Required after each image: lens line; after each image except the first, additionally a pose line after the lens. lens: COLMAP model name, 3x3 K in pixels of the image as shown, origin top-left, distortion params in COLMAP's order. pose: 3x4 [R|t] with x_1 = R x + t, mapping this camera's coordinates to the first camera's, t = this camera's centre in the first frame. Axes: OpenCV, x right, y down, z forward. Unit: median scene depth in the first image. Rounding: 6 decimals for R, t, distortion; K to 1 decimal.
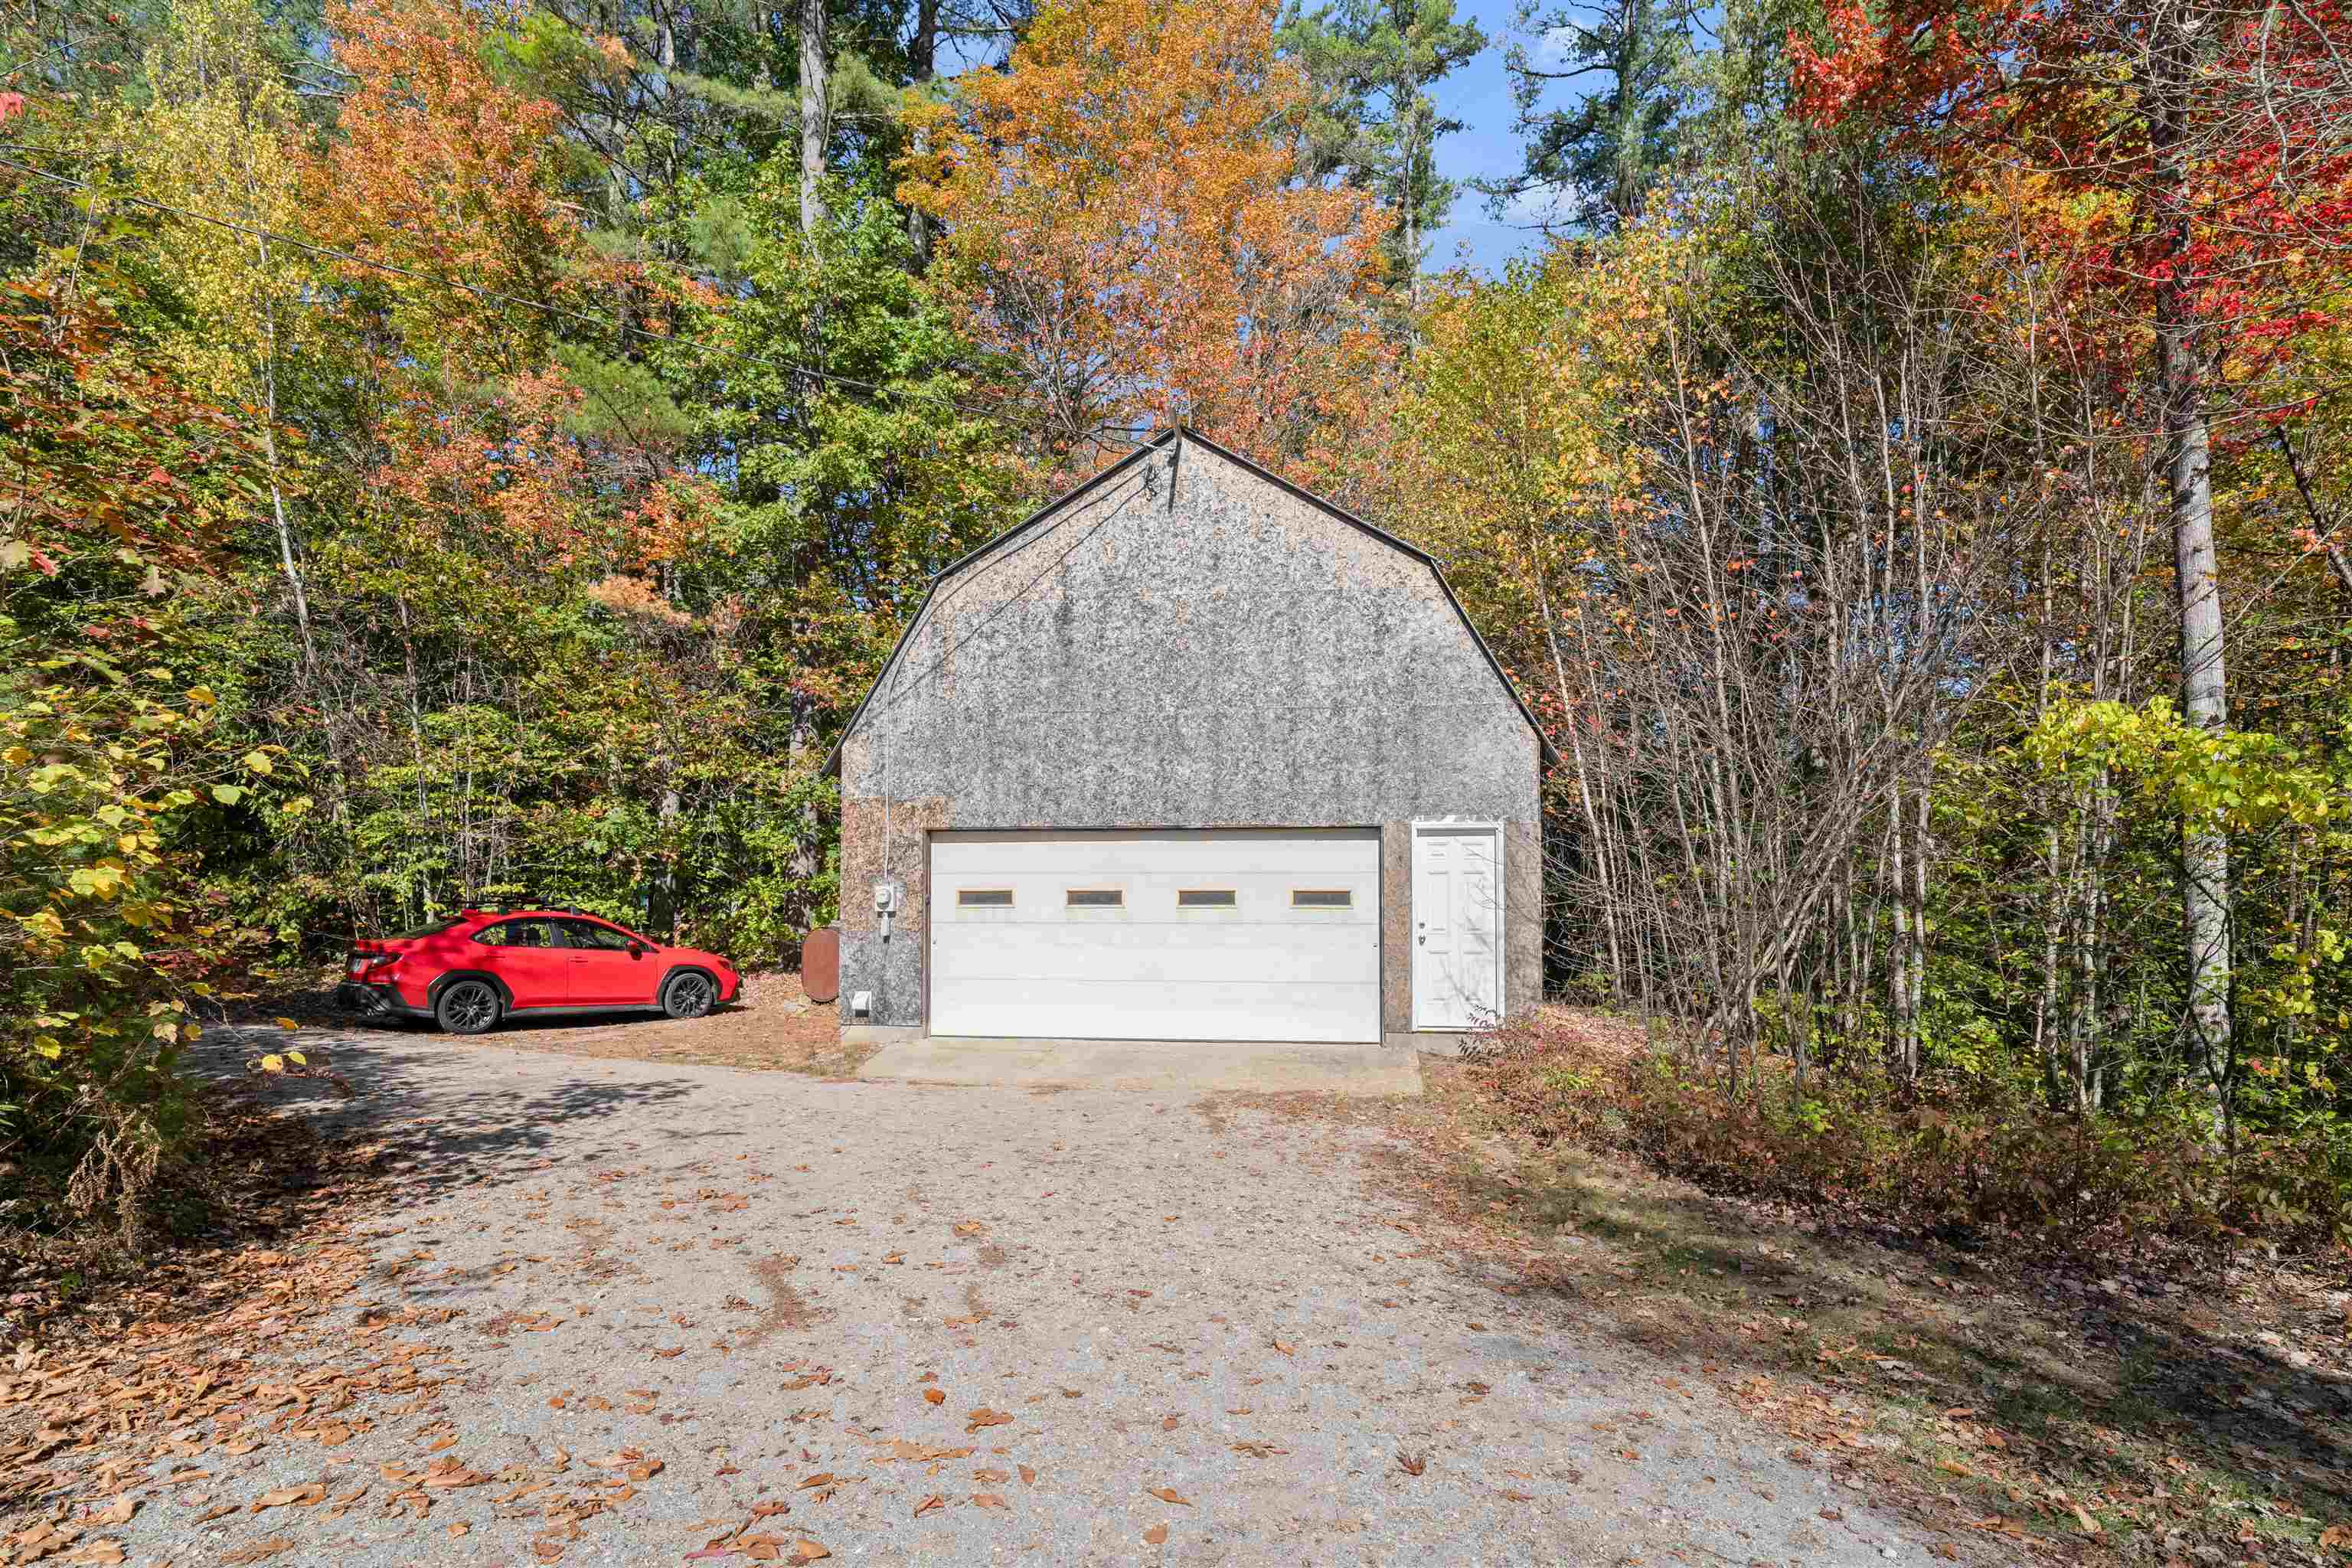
lens RADIAL K [[1113.6, 0, 1188.5], [0, 1113.6, 890.7], [0, 0, 1]] dist [-0.014328, 0.007586]
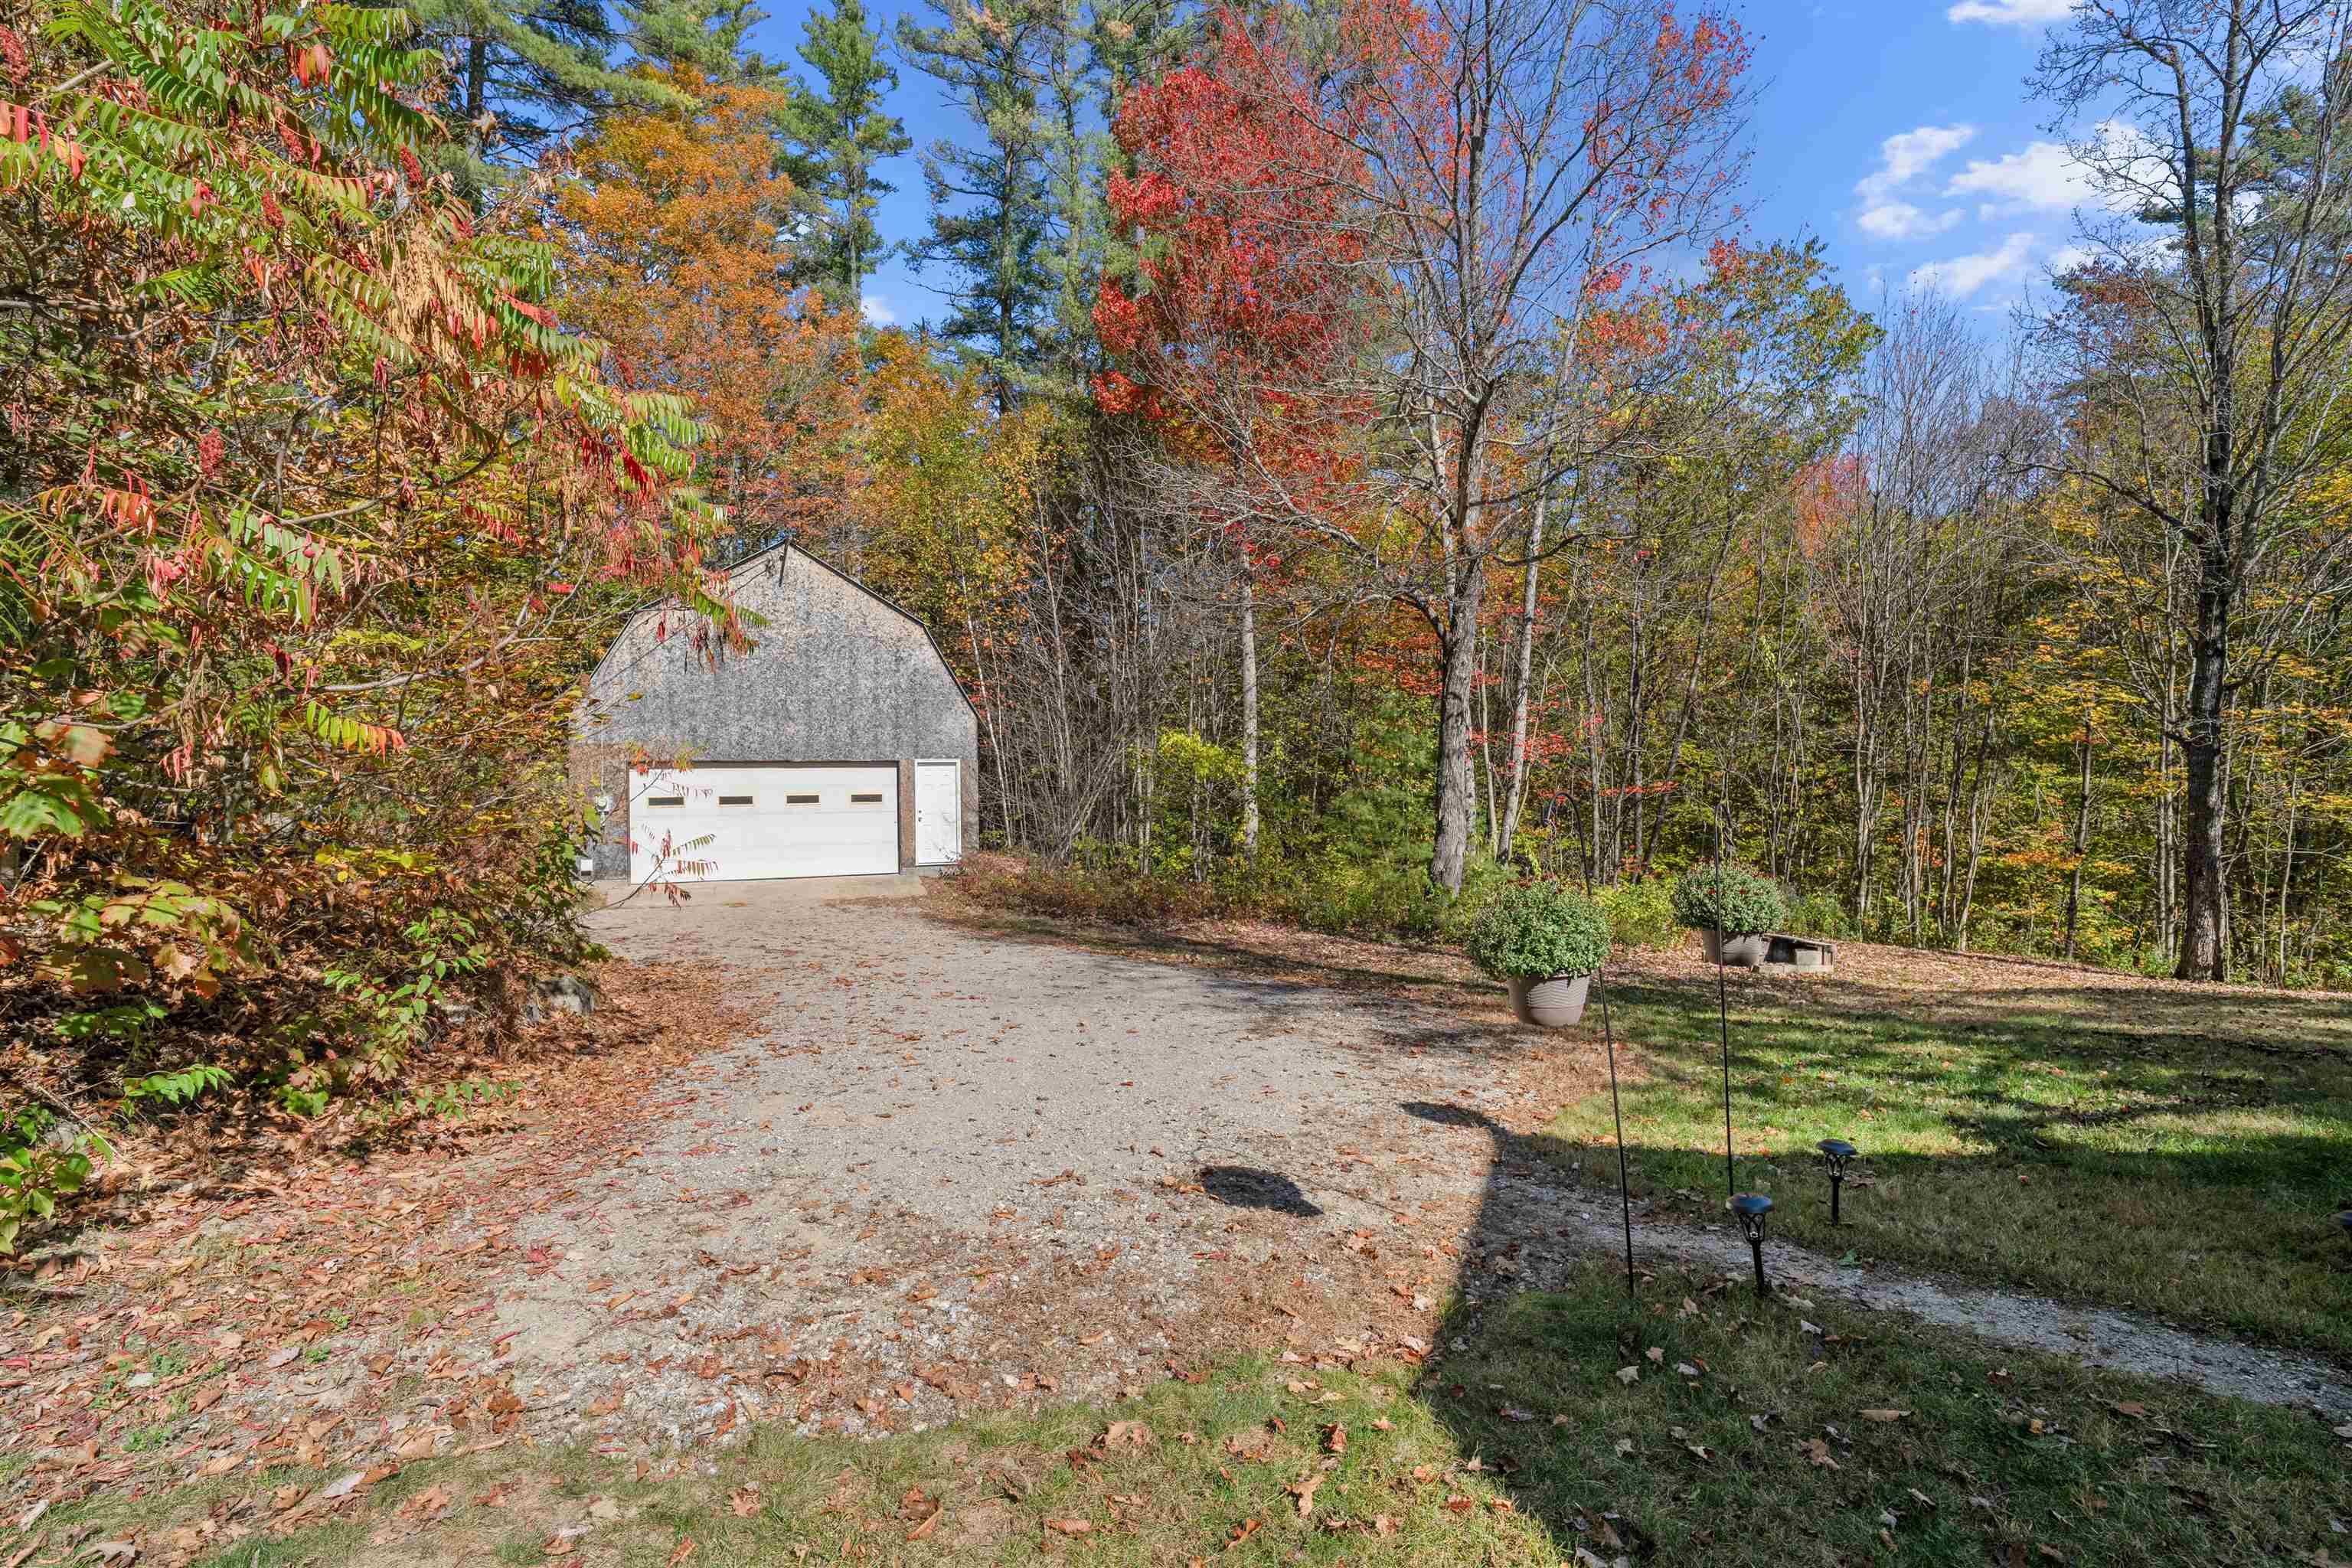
lens RADIAL K [[1113.6, 0, 1174.1], [0, 1113.6, 777.4], [0, 0, 1]] dist [-0.014328, 0.007586]
pose [[0.860107, -0.009103, 0.510032, -0.394679], [0.000636, 0.999859, 0.016773, -0.060686], [-0.510113, -0.014102, 0.859992, -0.891482]]
